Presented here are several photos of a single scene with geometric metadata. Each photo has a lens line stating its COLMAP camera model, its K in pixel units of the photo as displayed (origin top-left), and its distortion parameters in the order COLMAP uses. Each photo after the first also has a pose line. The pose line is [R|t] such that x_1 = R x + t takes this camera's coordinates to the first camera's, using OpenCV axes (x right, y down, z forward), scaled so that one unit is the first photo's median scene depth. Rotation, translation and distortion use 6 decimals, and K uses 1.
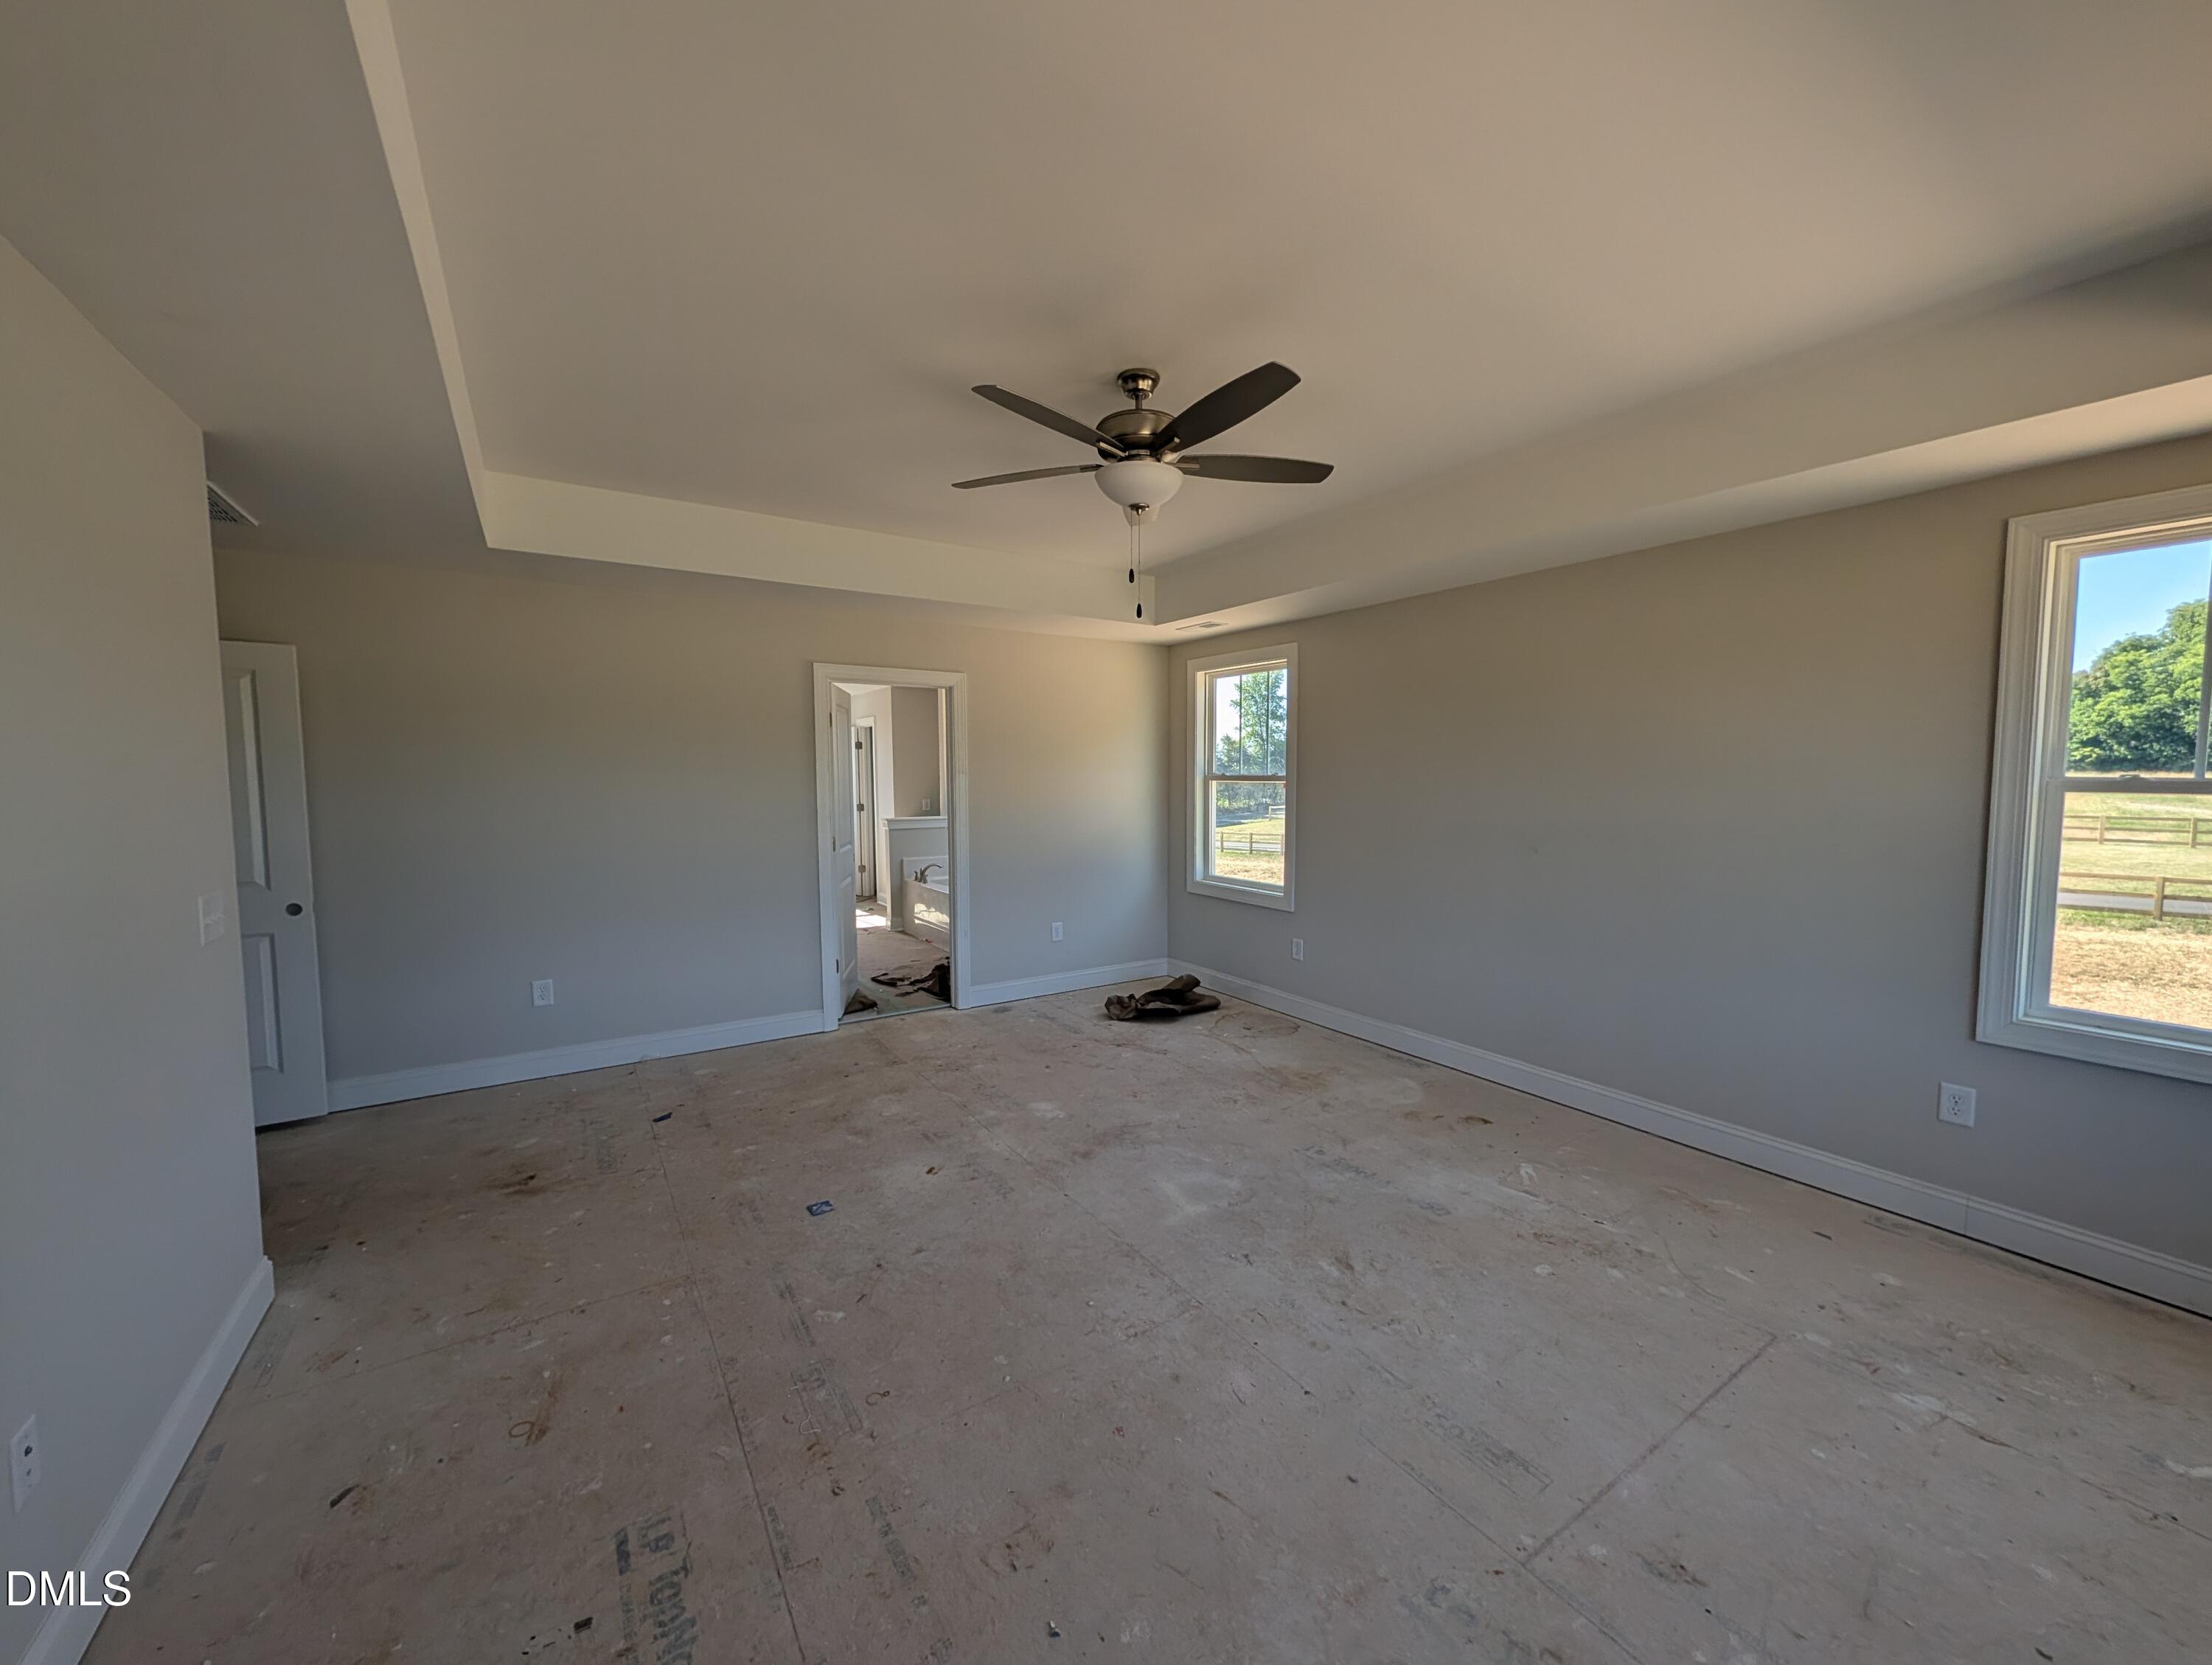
lens RADIAL K [[850.3, 0, 1108.3], [0, 850.3, 831.1], [0, 0, 1]] dist [0.000708, 0.000182]
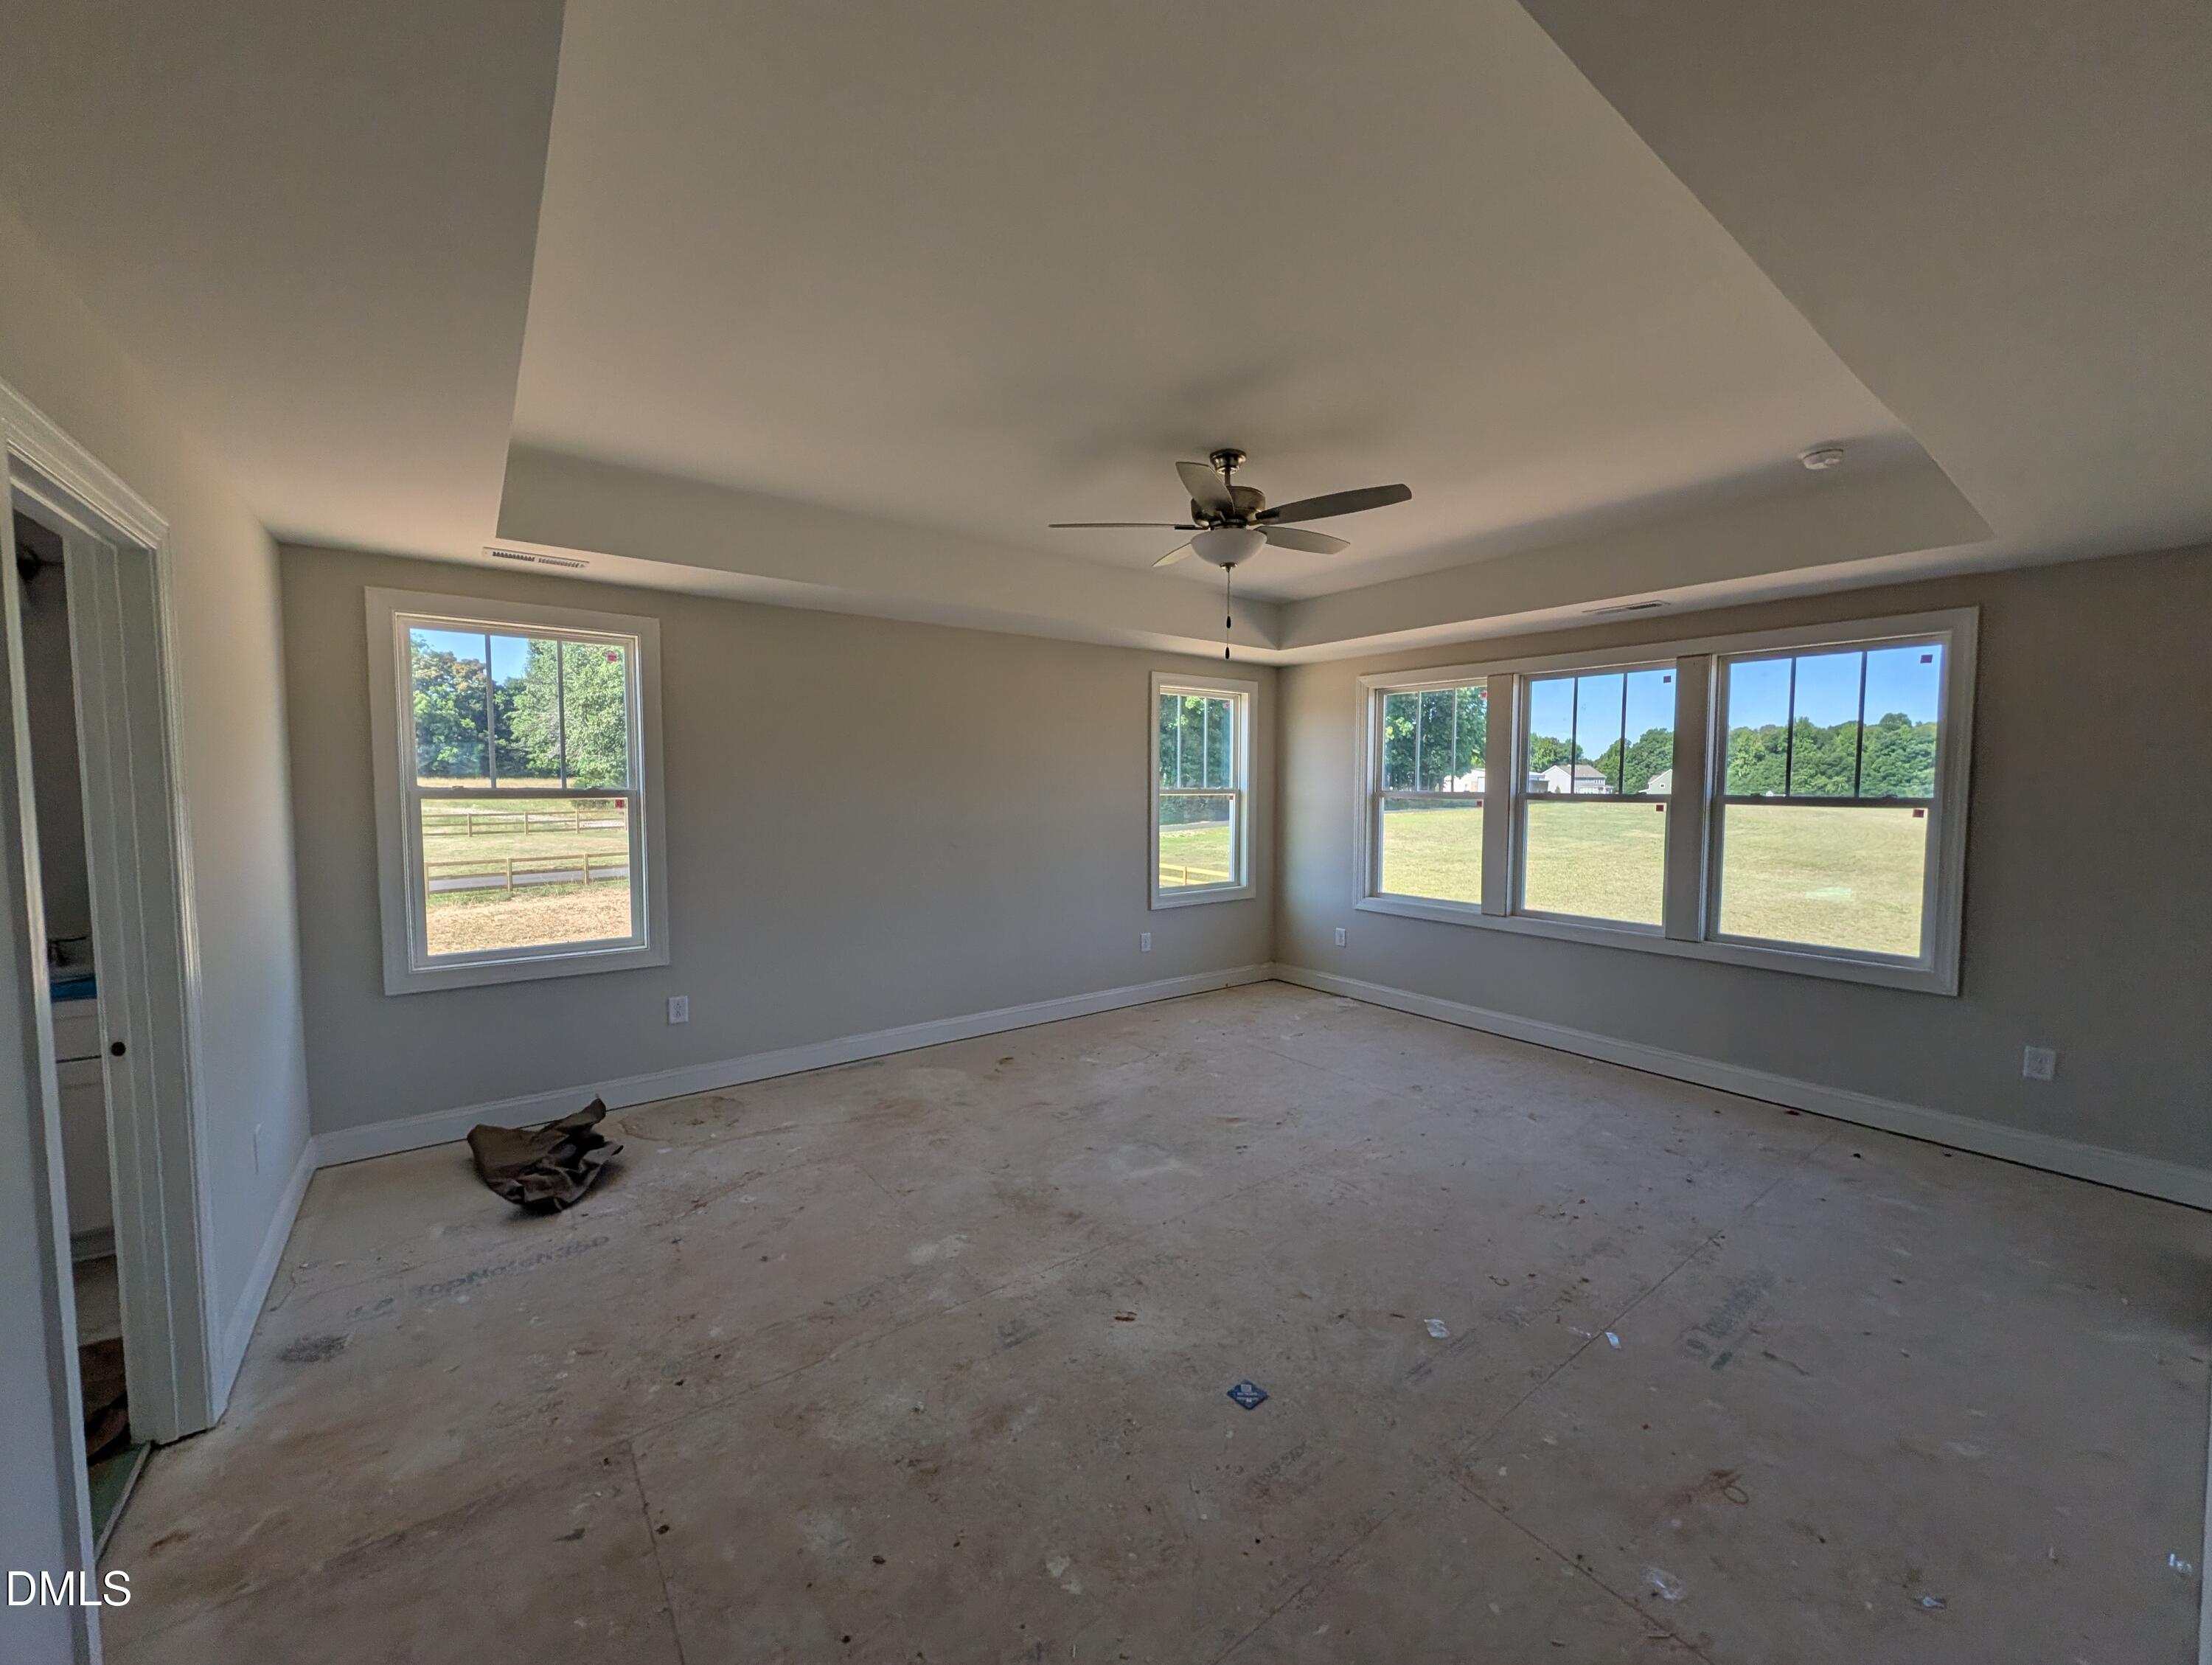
lens RADIAL K [[850.3, 0, 1108.3], [0, 850.3, 831.1], [0, 0, 1]] dist [0.000708, 0.000182]
pose [[-0.065288, -0.058596, 0.996145, -0.820638], [0.064282, 0.995954, 0.062798, -0.070565], [-0.995794, 0.068134, -0.061257, 0.905122]]
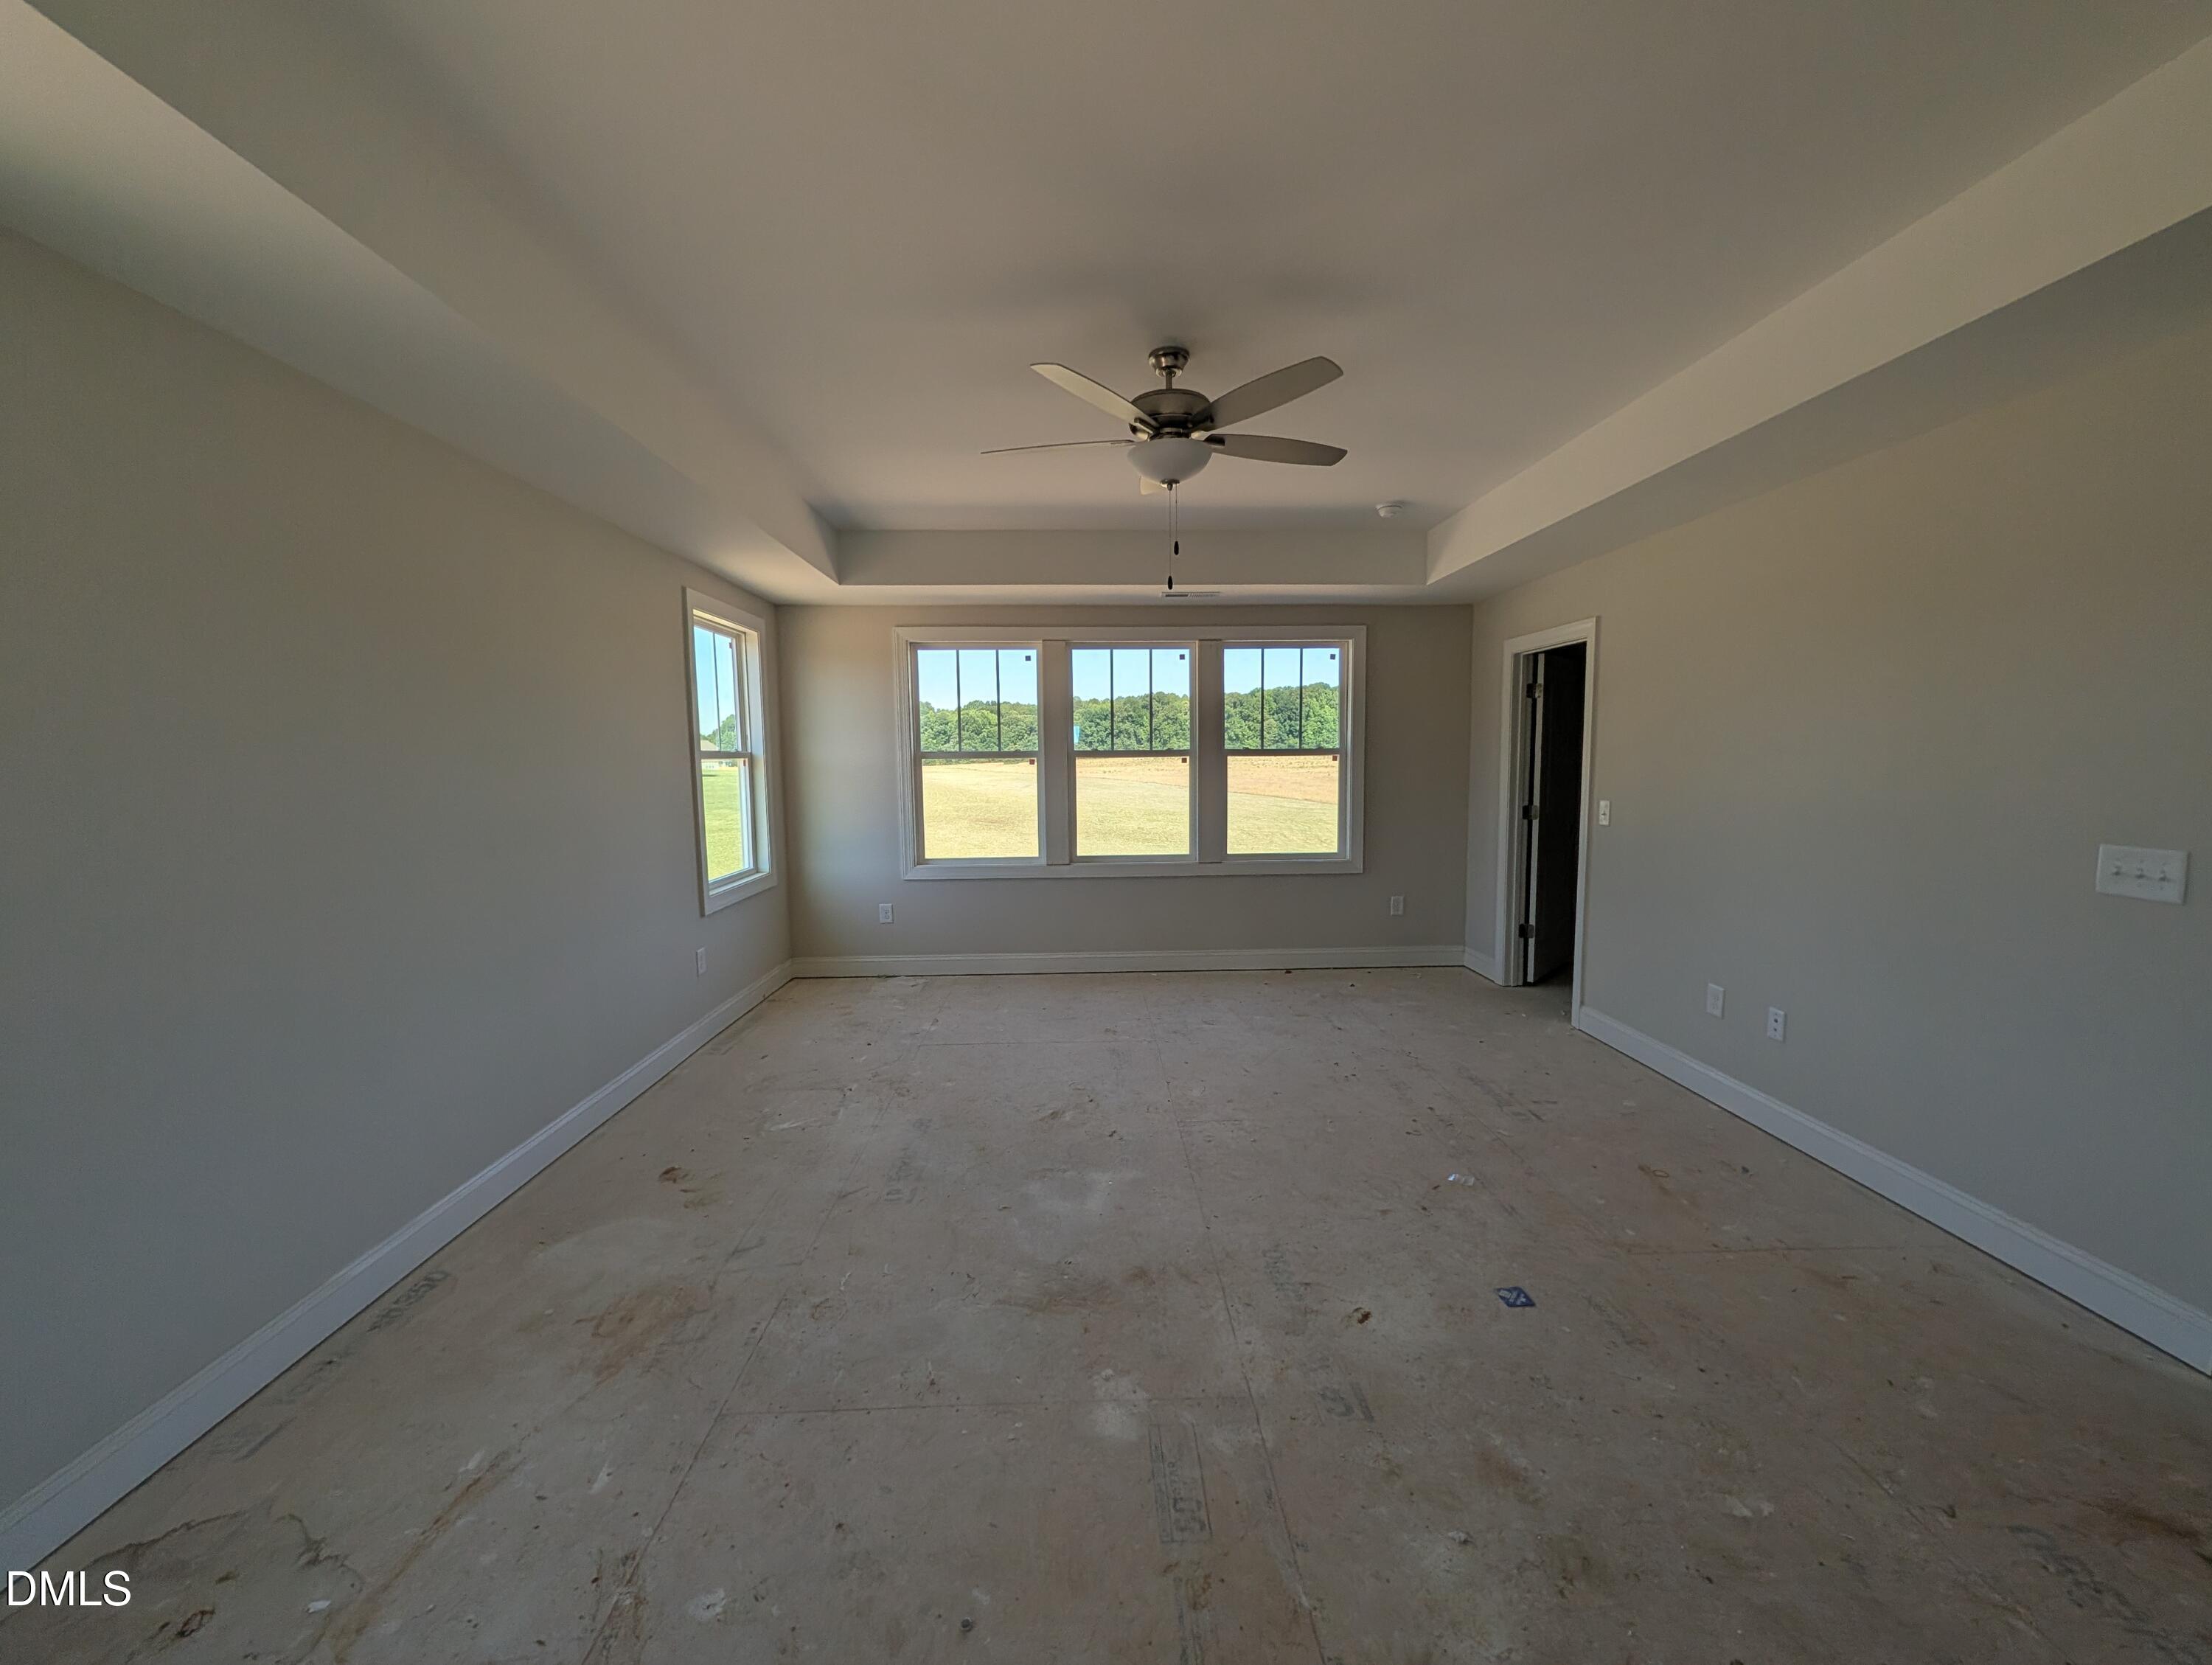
lens RADIAL K [[850.3, 0, 1108.3], [0, 850.3, 831.1], [0, 0, 1]] dist [0.000708, 0.000182]
pose [[-0.854798, -0.038631, 0.517520, -0.325382], [0.045012, 0.987948, 0.148094, -0.082556], [-0.517004, 0.149885, -0.842758, 1.421164]]
